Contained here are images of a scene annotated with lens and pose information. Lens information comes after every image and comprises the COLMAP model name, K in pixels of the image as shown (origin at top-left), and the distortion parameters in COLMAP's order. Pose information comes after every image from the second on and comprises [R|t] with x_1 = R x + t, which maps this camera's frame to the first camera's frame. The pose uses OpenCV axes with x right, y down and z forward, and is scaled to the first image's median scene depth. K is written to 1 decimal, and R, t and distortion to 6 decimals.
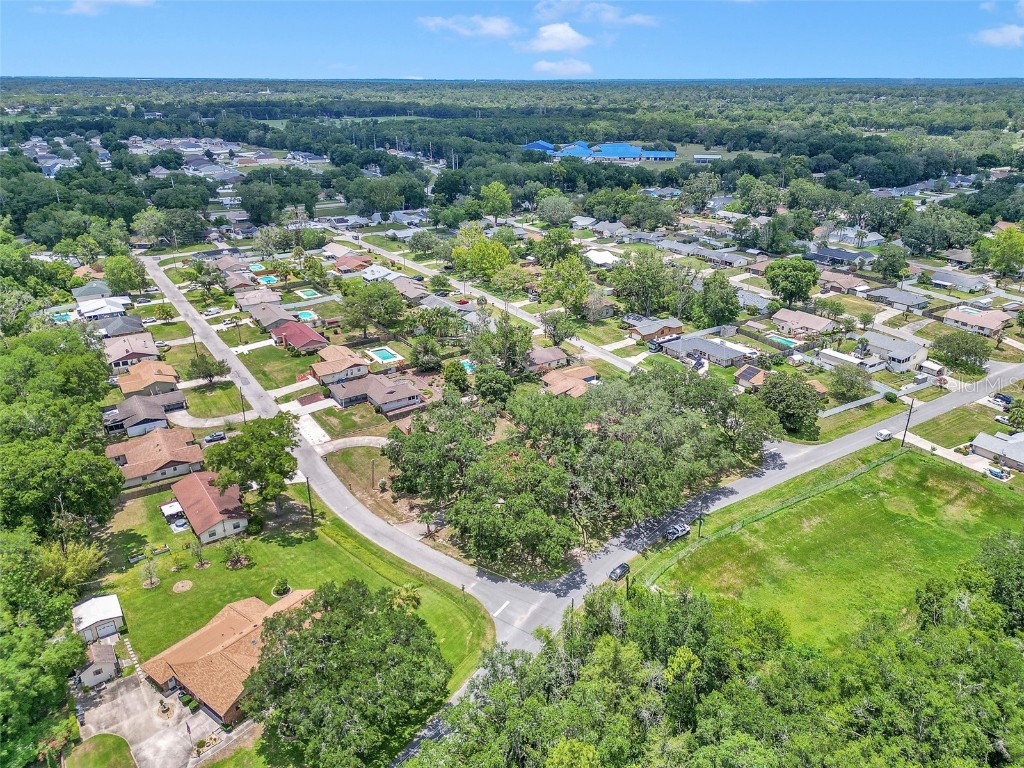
lens RADIAL K [[716.0, 0, 512.0], [0, 716.0, 384.0], [0, 0, 1]] dist [0.080256, -0.086049]
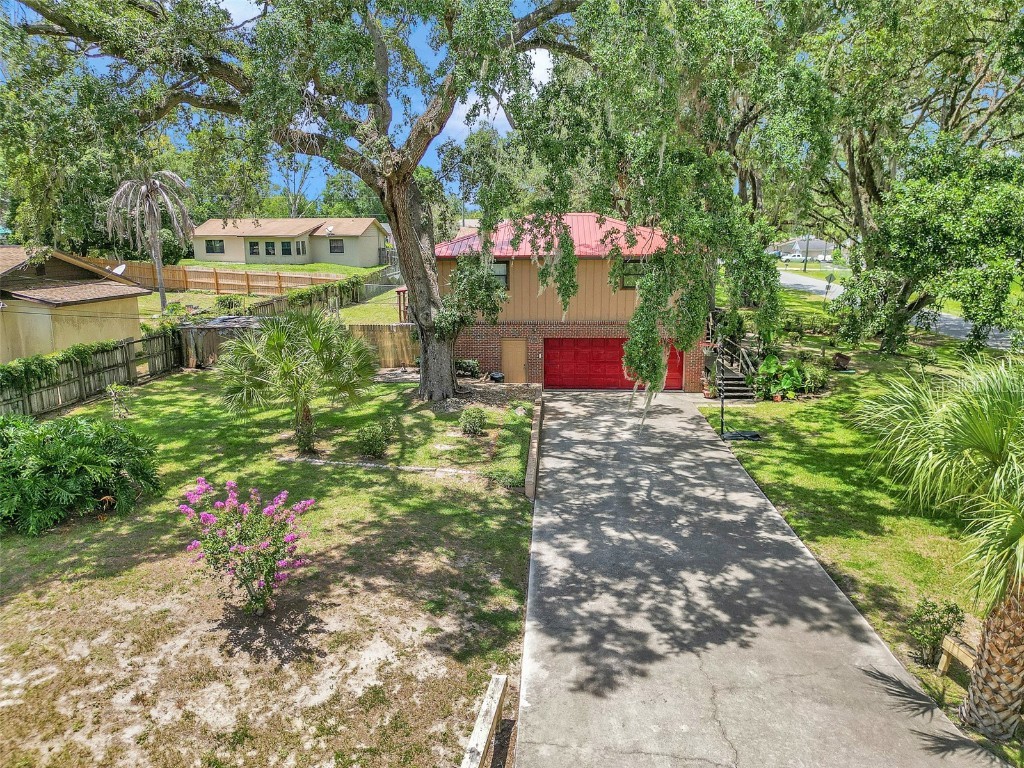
lens RADIAL K [[716.0, 0, 512.0], [0, 716.0, 384.0], [0, 0, 1]] dist [0.080256, -0.086049]
pose [[0.633756, -0.158121, 0.757199, -0.174085], [0.305299, 0.950547, -0.057030, 0.161348], [-0.710736, 0.267315, 0.650690, 0.924187]]
